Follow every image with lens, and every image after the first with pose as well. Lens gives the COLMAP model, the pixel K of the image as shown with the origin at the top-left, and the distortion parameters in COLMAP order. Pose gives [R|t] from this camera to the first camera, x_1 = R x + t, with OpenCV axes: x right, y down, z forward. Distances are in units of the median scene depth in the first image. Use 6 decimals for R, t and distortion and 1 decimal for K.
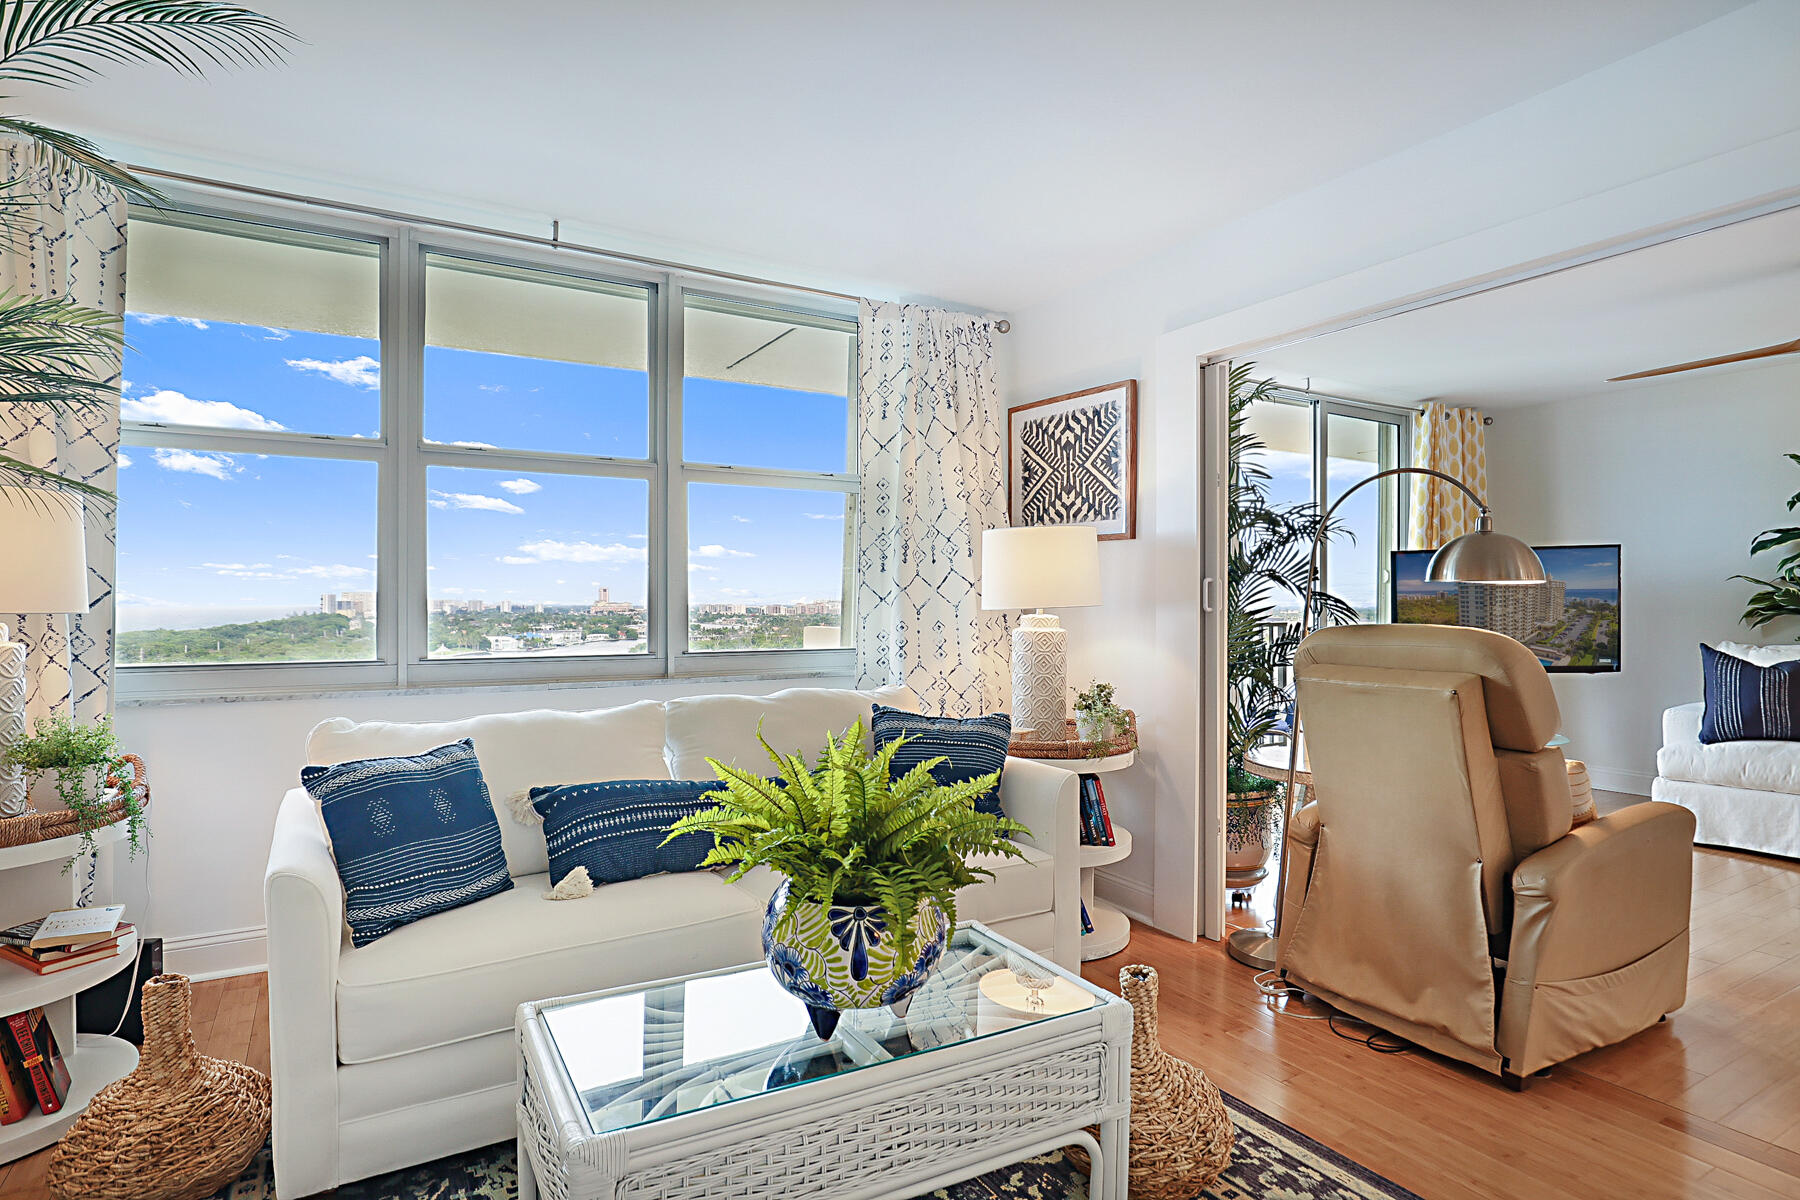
lens RADIAL K [[950.5, 0, 919.1], [0, 950.5, 613.4], [0, 0, 1]] dist [-0.032680, 0.003123]
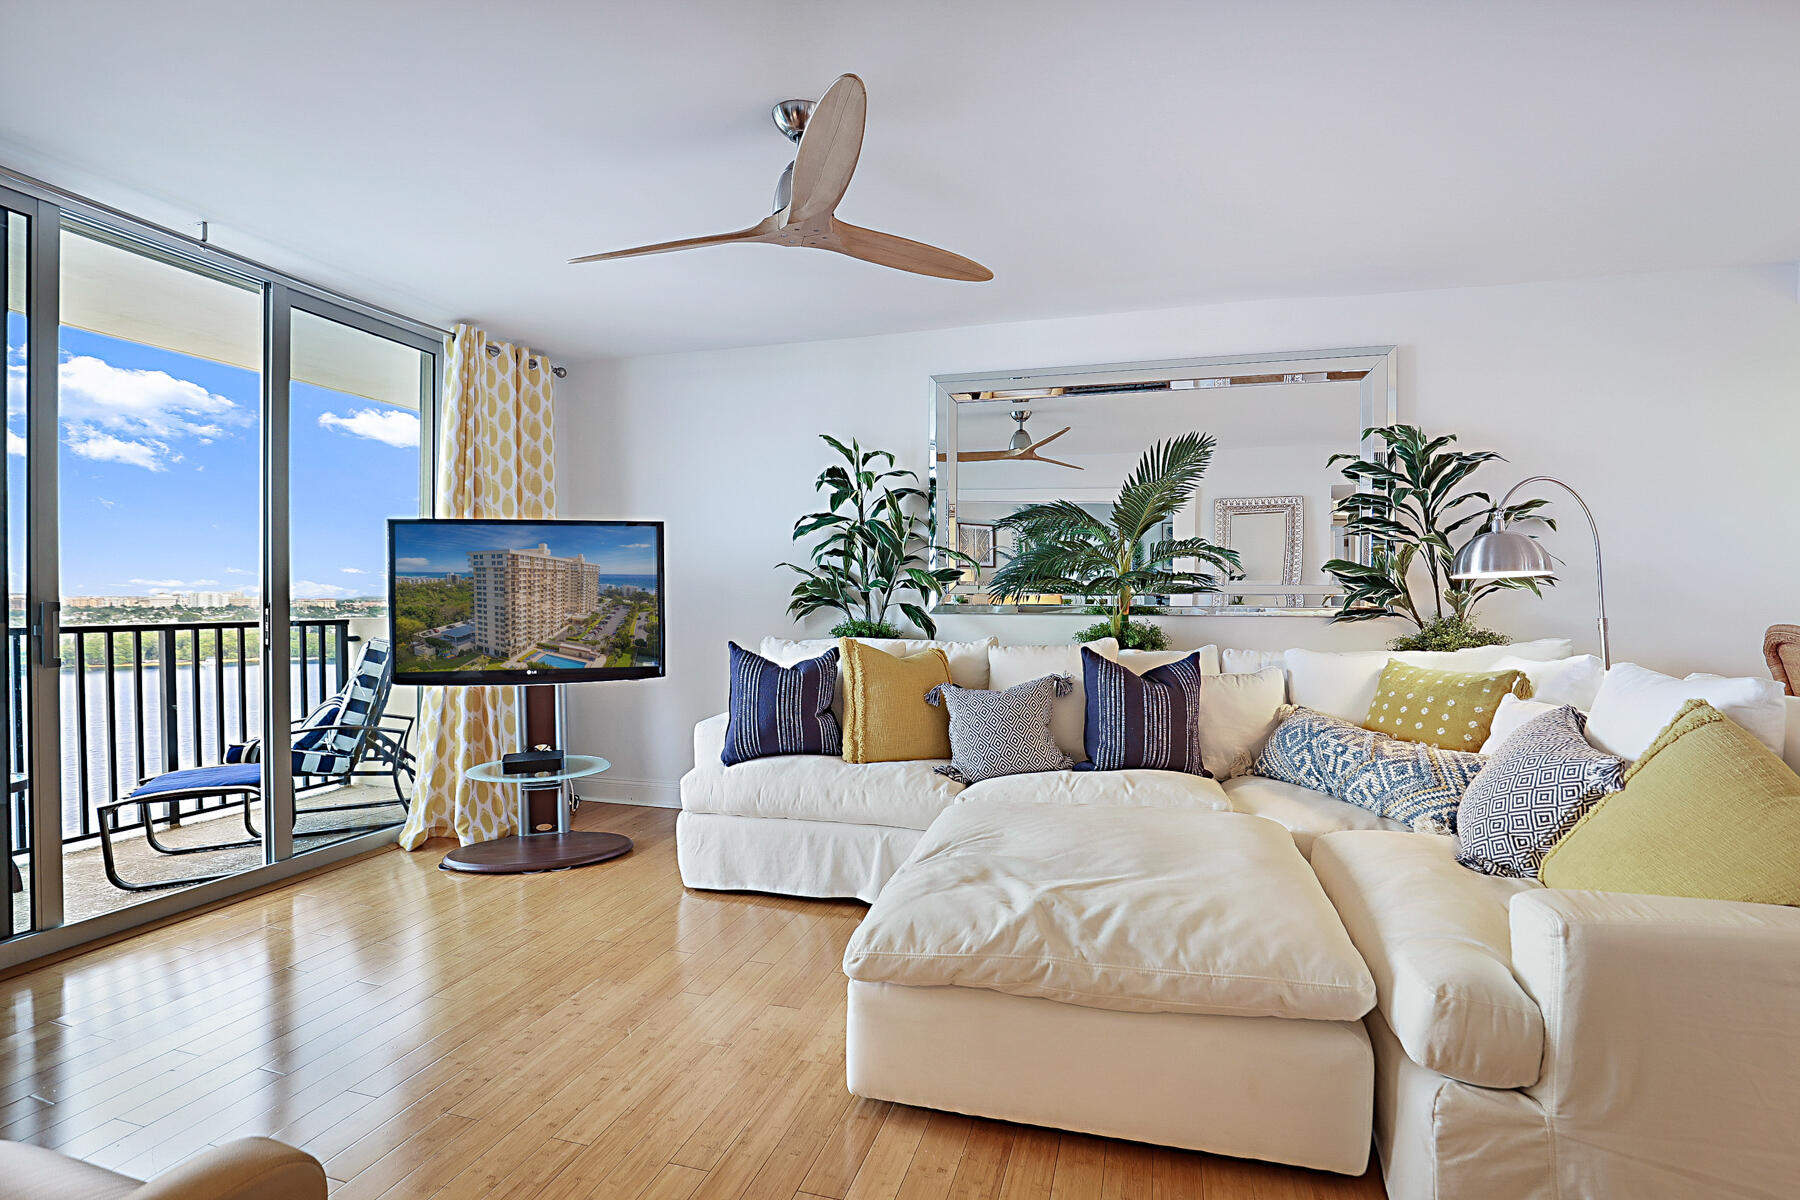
lens RADIAL K [[877.7, 0, 895.0], [0, 877.7, 601.2], [0, 0, 1]] dist [-0.026339, 0.004328]
pose [[0.733959, 0.001496, 0.679192, 0.376289], [0.000149, 0.999997, -0.002364, -0.000860], [-0.679194, 0.001836, 0.733957, 0.291248]]
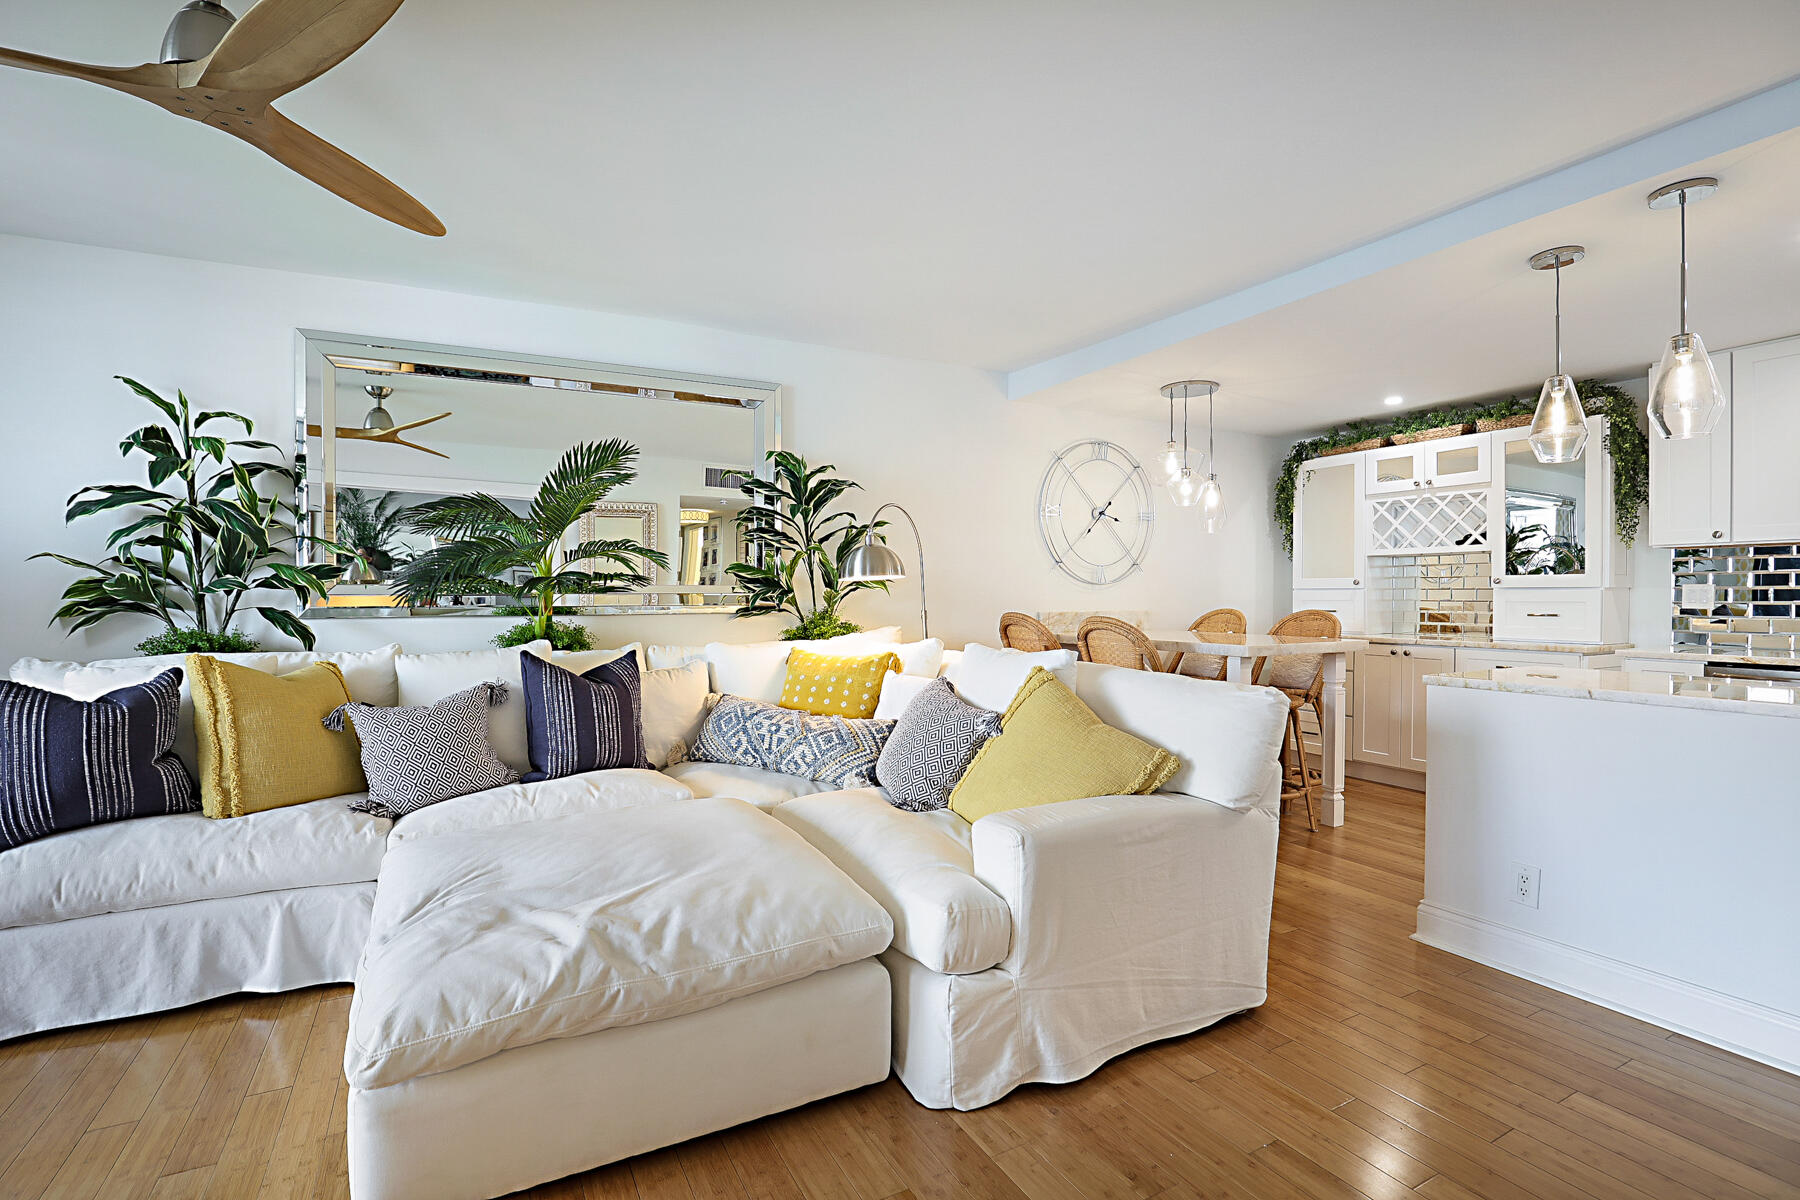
lens RADIAL K [[834.2, 0, 895.8], [0, 834.2, 603.0], [0, 0, 1]] dist [-0.030755, 0.004293]
pose [[0.052041, -0.008865, 0.998606, 0.353930], [0.009941, 0.999916, 0.008359, -0.004311], [-0.998595, 0.009492, 0.052125, 0.383959]]
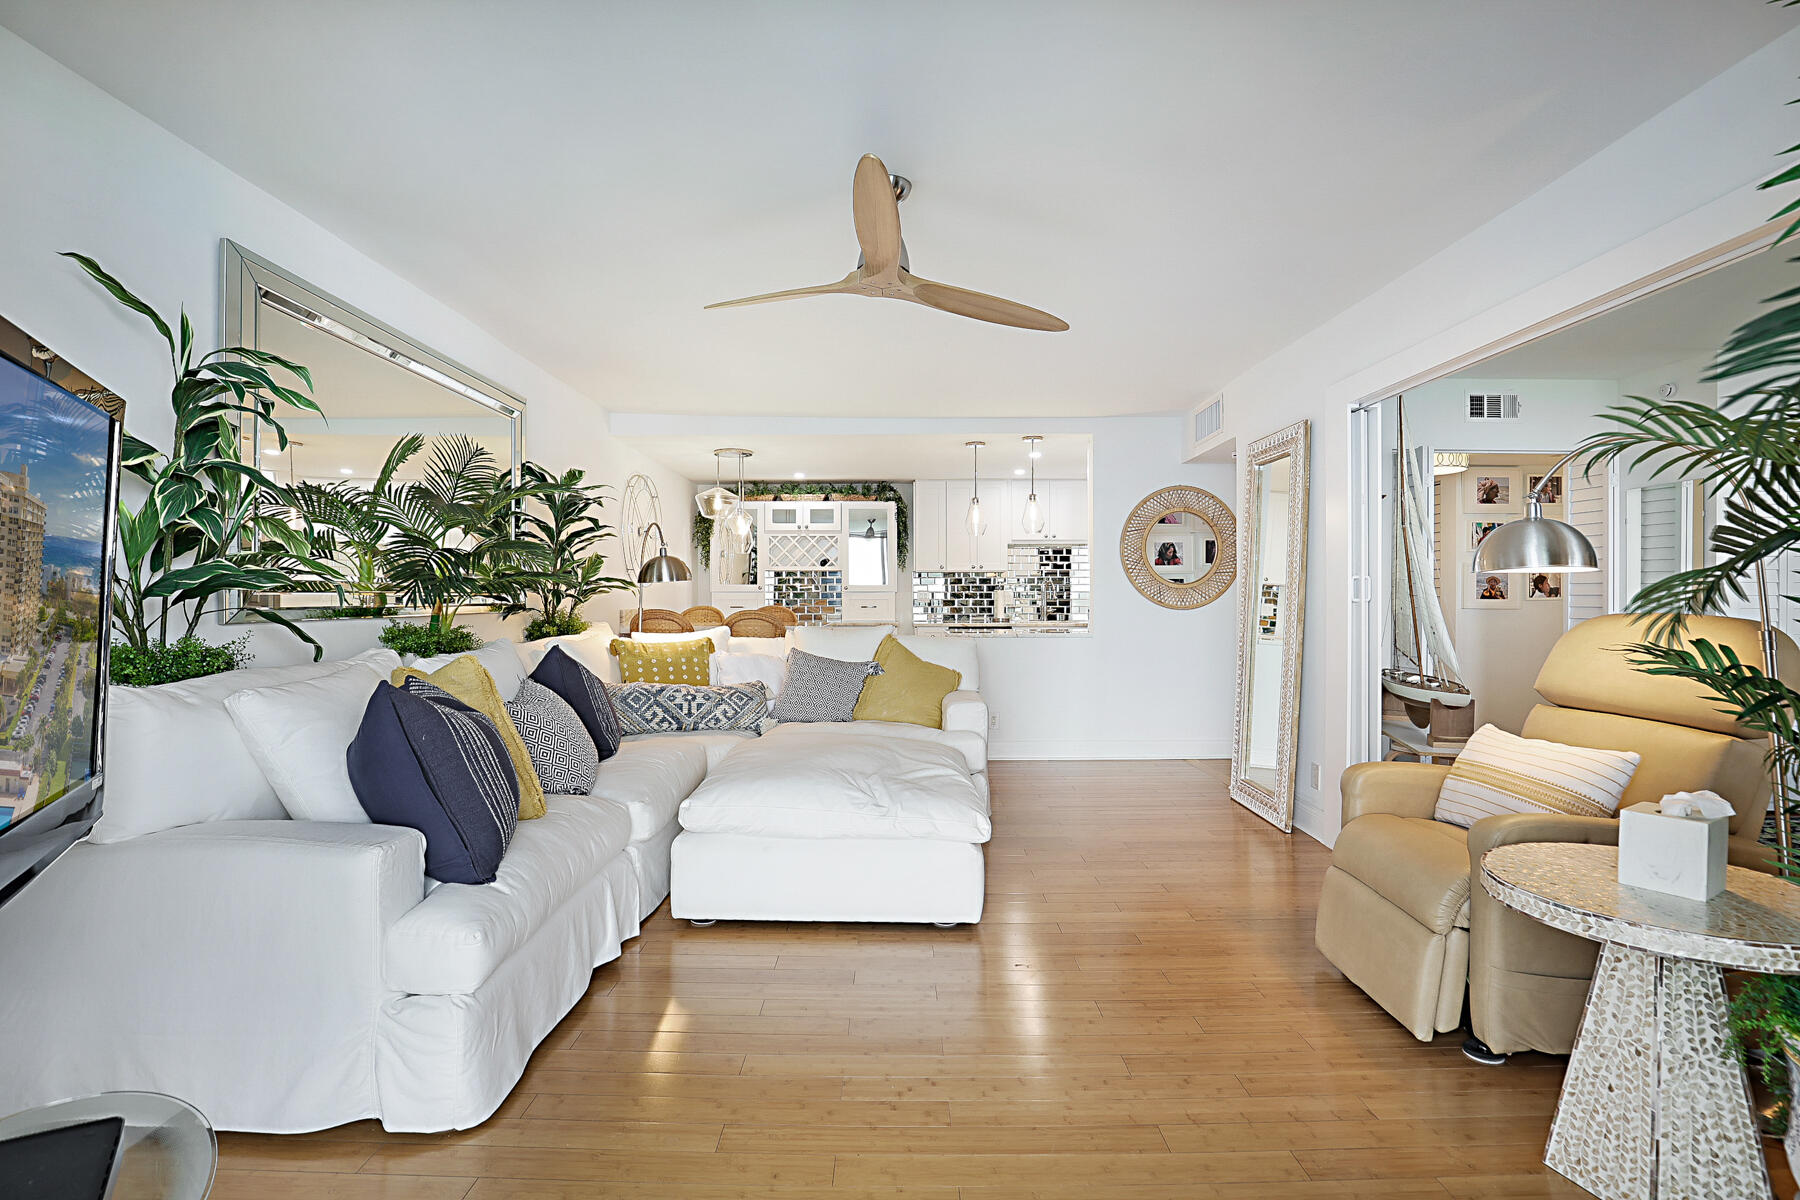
lens RADIAL K [[834.2, 0, 899.5], [0, 834.2, 587.3], [0, 0, 1]] dist [-0.030755, 0.004293]
pose [[-0.857876, 0.009477, 0.513769, 0.382204], [0.008028, 0.999955, -0.005039, -0.006866], [-0.513794, -0.000198, -0.857914, 1.085188]]
